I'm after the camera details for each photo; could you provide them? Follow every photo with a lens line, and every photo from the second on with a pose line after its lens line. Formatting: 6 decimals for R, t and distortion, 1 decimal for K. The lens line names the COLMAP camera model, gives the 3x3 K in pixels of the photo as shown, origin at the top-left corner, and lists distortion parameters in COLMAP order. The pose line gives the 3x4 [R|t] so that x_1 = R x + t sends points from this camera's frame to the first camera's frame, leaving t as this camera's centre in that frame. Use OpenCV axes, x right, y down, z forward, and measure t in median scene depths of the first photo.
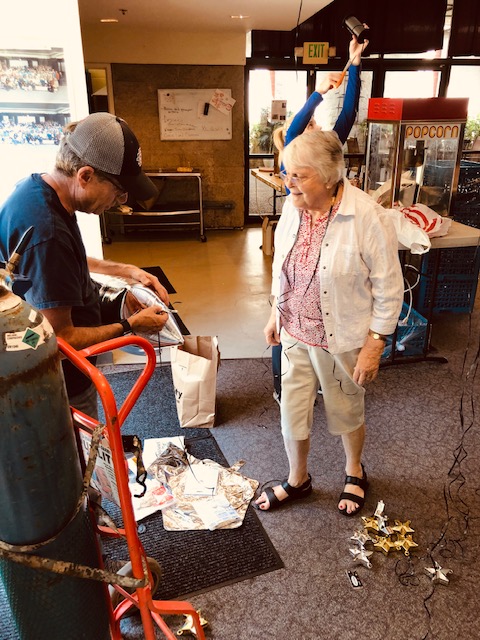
lens RADIAL K [[524.5, 0, 241.0], [0, 524.5, 319.7], [0, 0, 1]] dist [-0.009320, -0.002581]
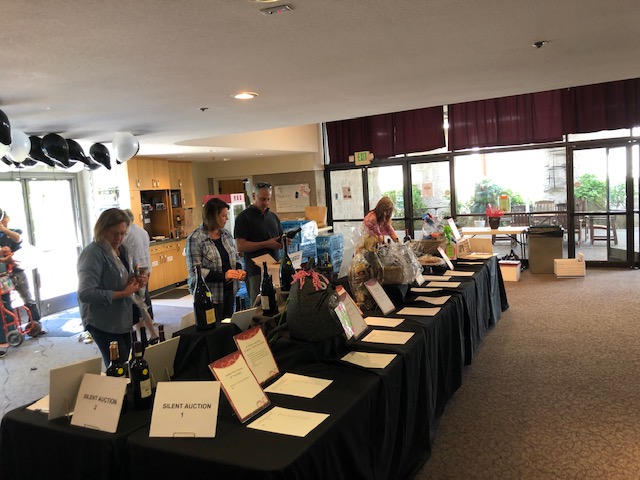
lens RADIAL K [[524.5, 0, 319.9], [0, 524.5, 240.5], [0, 0, 1]] dist [-0.009320, -0.002581]
pose [[0.808607, 0.005917, -0.588320, 0.981992], [-0.164264, 0.962457, -0.216090, 0.094545], [0.564954, 0.271371, 0.779221, -0.242654]]
